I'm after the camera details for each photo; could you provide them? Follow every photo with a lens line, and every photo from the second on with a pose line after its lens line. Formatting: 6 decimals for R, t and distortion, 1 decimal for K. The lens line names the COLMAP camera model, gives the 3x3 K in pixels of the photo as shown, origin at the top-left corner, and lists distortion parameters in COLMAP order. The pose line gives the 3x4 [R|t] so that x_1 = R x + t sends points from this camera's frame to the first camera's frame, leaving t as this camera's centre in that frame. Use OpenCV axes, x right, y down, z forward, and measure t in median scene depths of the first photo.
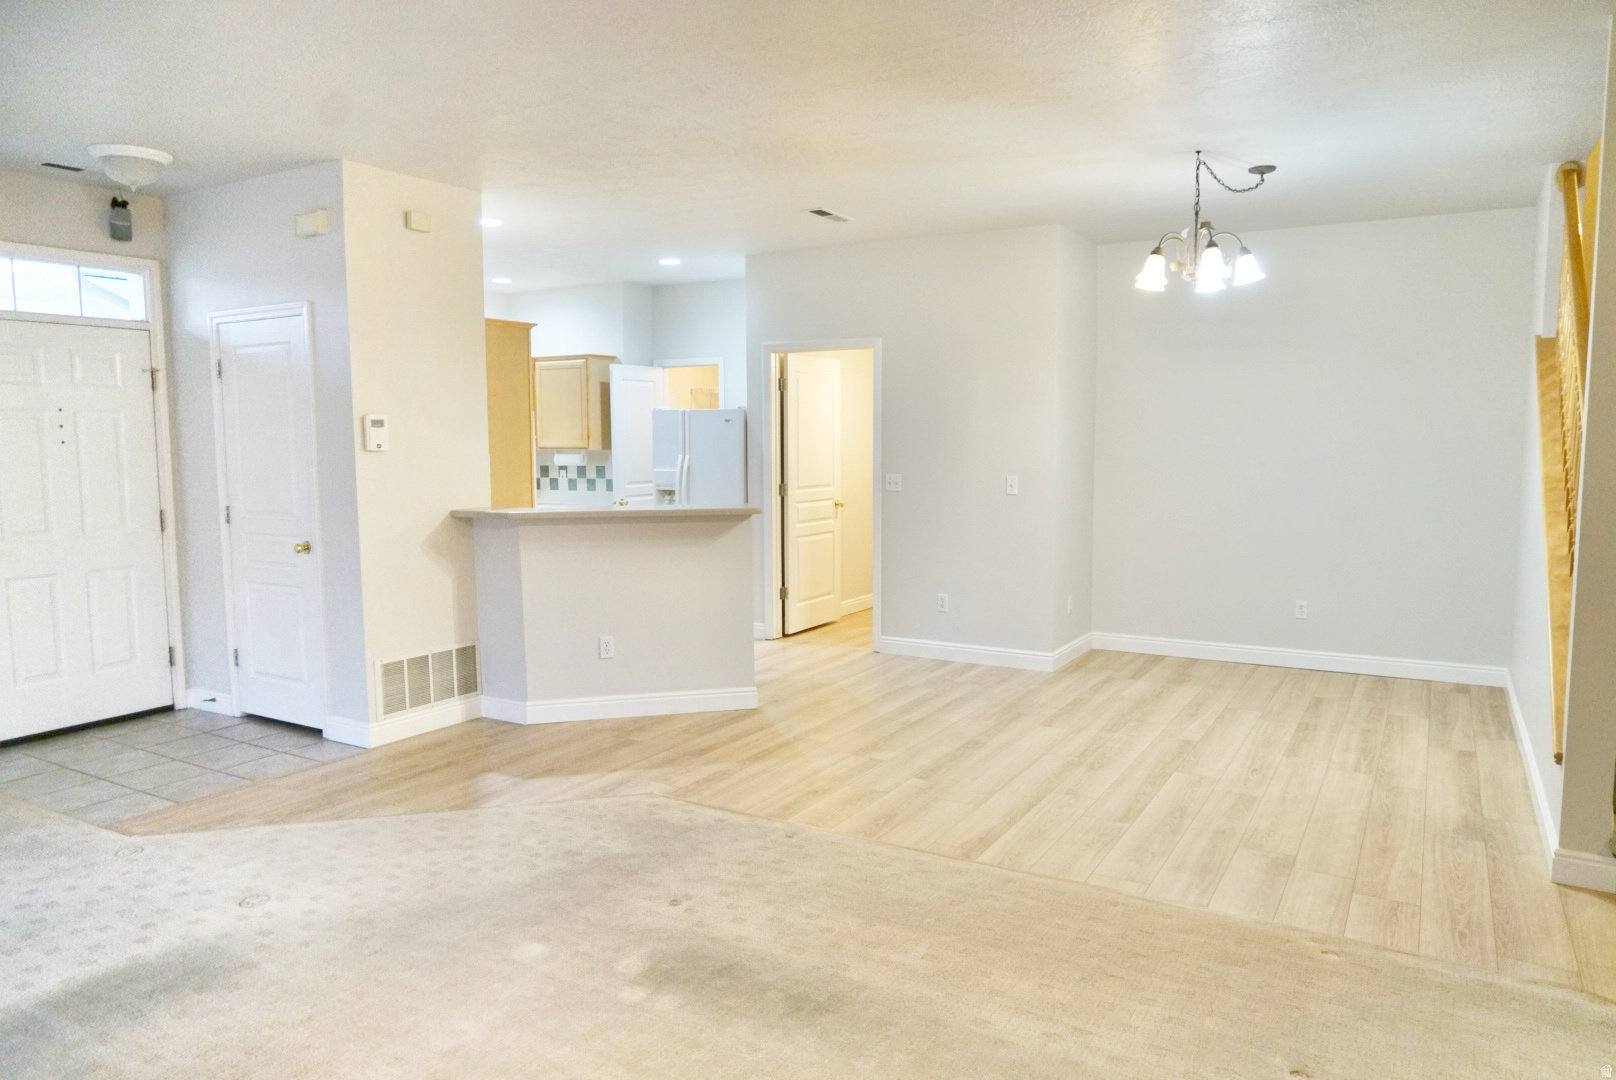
lens RADIAL K [[1071.7, 0, 816.1], [0, 1071.7, 563.8], [0, 0, 1]] dist [-0.029562, 0.009311]
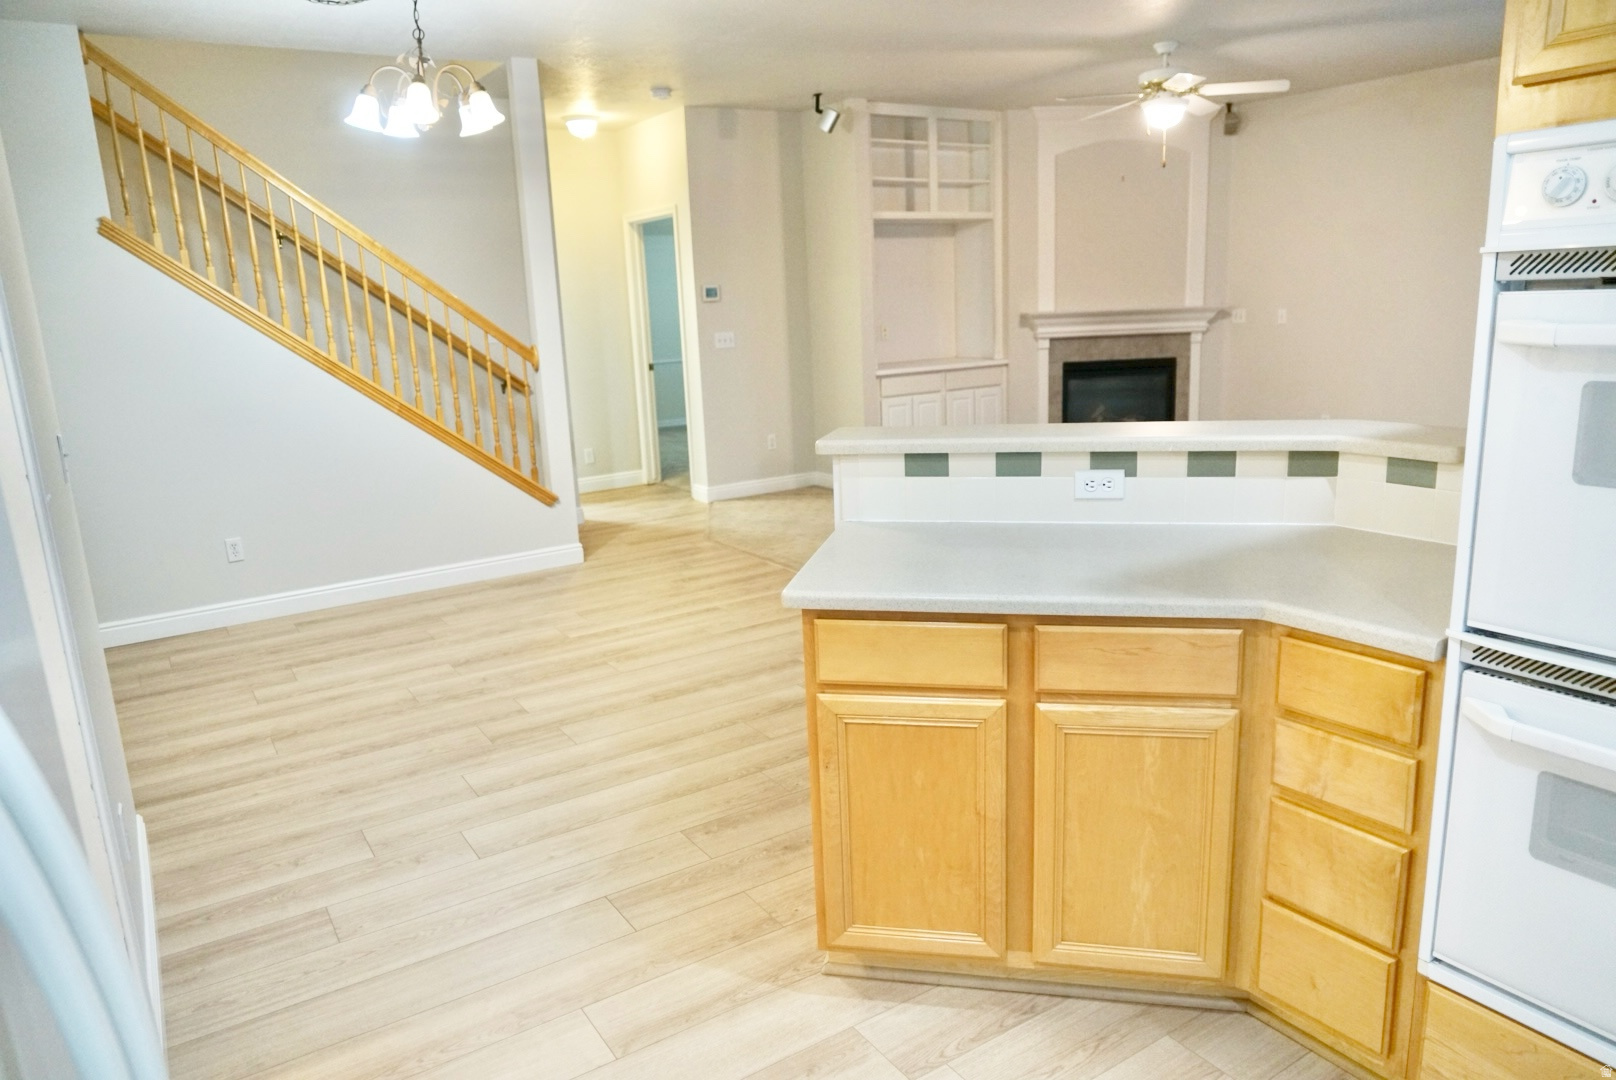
lens RADIAL K [[1071.7, 0, 794.8], [0, 1071.7, 522.5], [0, 0, 1]] dist [-0.029562, 0.009311]
pose [[-0.887106, -0.052721, 0.458545, -0.291568], [0.100798, 0.947348, 0.303927, -0.182564], [-0.450425, 0.315836, -0.835084, 1.558170]]
